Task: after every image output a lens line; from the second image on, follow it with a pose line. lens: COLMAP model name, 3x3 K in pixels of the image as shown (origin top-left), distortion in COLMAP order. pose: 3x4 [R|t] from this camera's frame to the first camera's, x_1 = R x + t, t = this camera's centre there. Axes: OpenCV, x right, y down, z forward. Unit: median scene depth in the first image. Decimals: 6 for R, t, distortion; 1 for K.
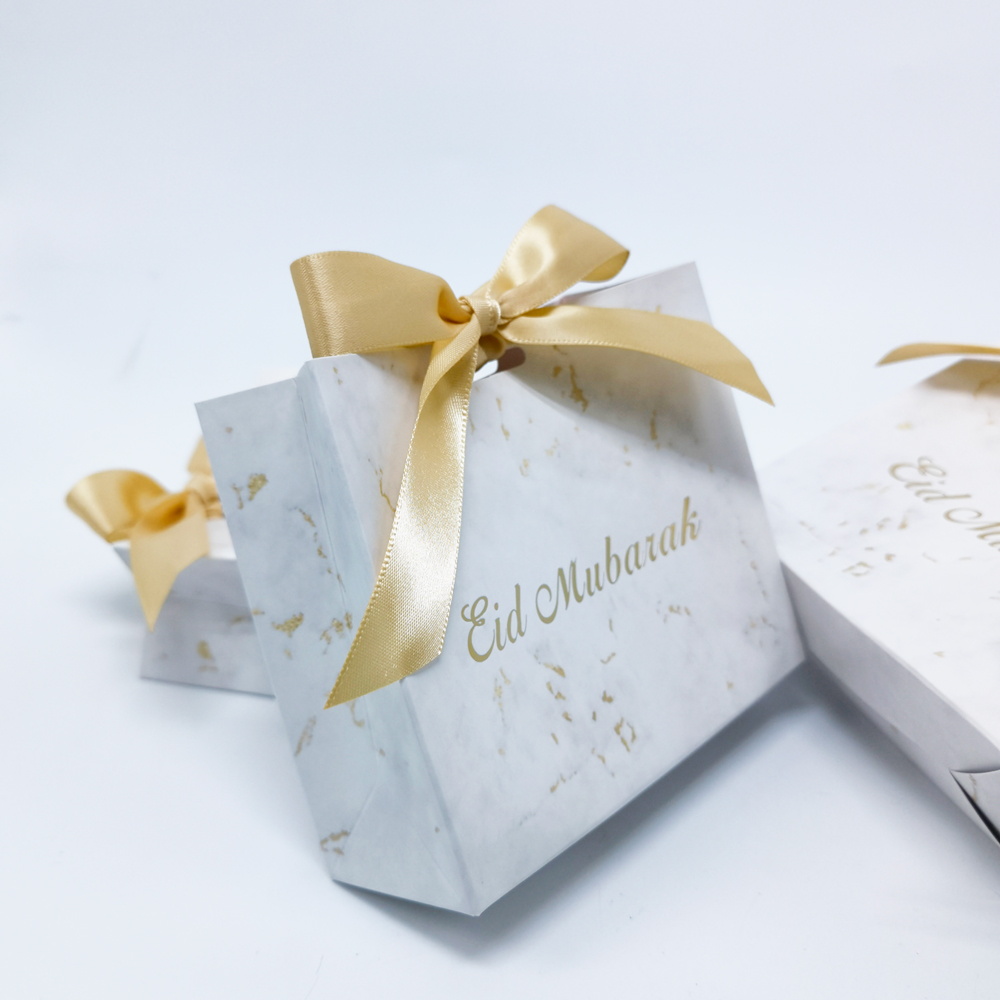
lens RADIAL K [[1095.1, 0, 500.0], [0, 1095.1, 500.0], [0, 0, 1]] dist [0.012647, -0.960638]
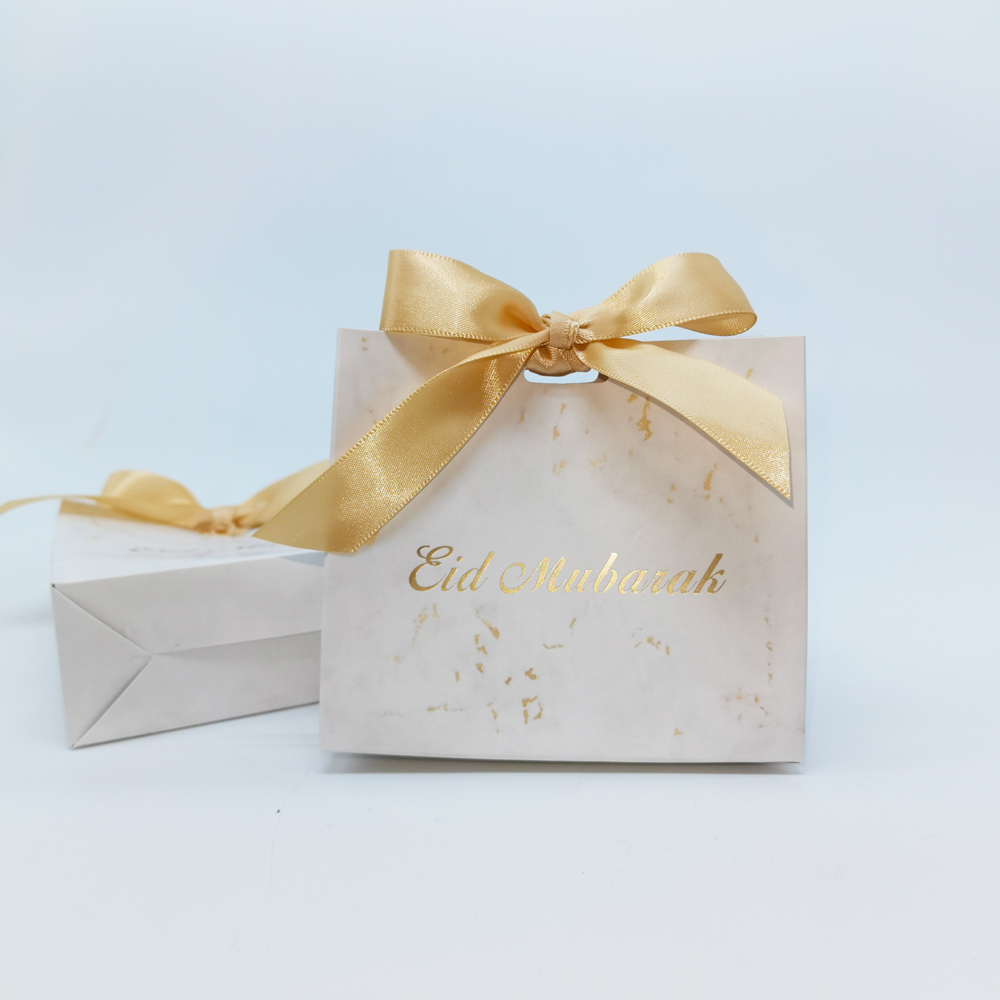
lens RADIAL K [[1095.1, 0, 500.0], [0, 1095.1, 500.0], [0, 0, 1]] dist [0.012647, -0.960638]
pose [[0.672749, 0.367180, -0.642330, 0.757215], [-0.310265, 0.928149, 0.205607, -0.221399], [0.671673, 0.060971, 0.738335, 0.104292]]
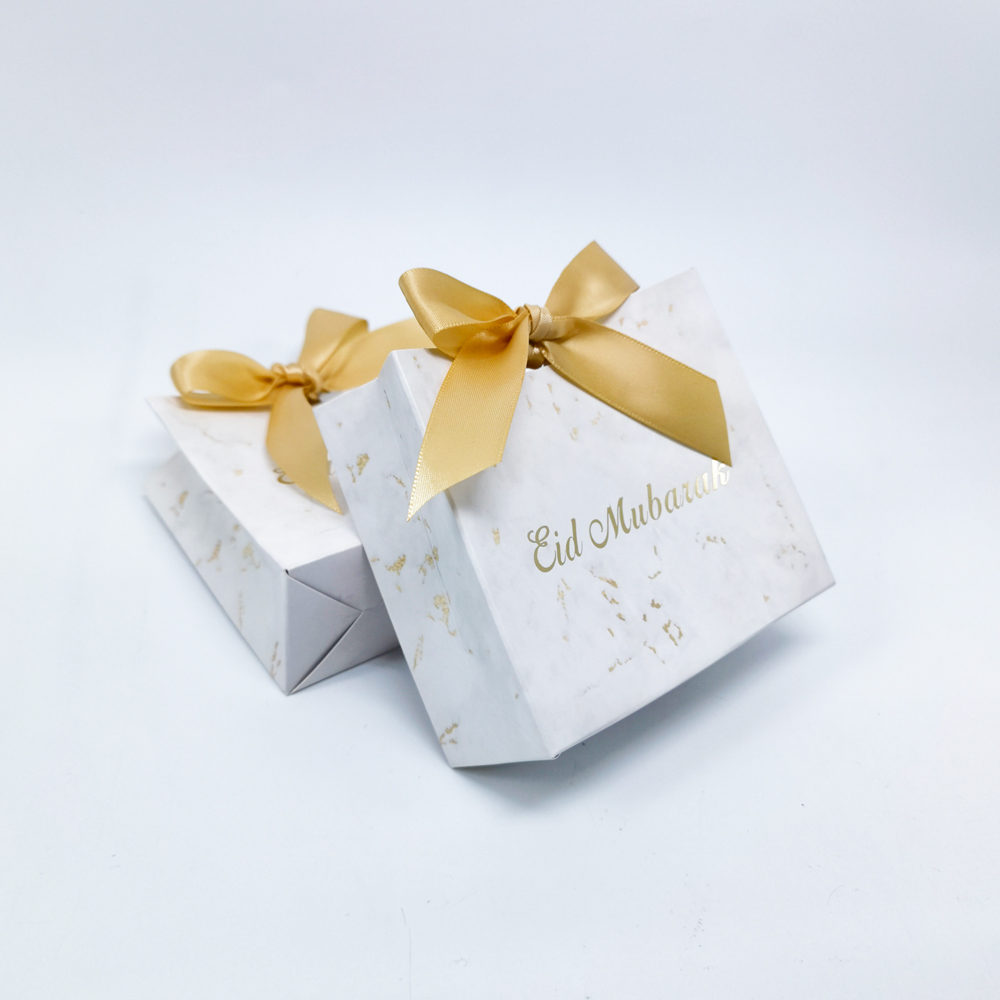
lens RADIAL K [[1095.1, 0, 500.0], [0, 1095.1, 500.0], [0, 0, 1]] dist [0.012647, -0.960638]
pose [[0.984643, -0.104051, -0.140183, 0.111121], [0.090554, 0.990913, -0.099453, 0.170676], [0.149257, 0.085231, 0.985118, -0.276456]]
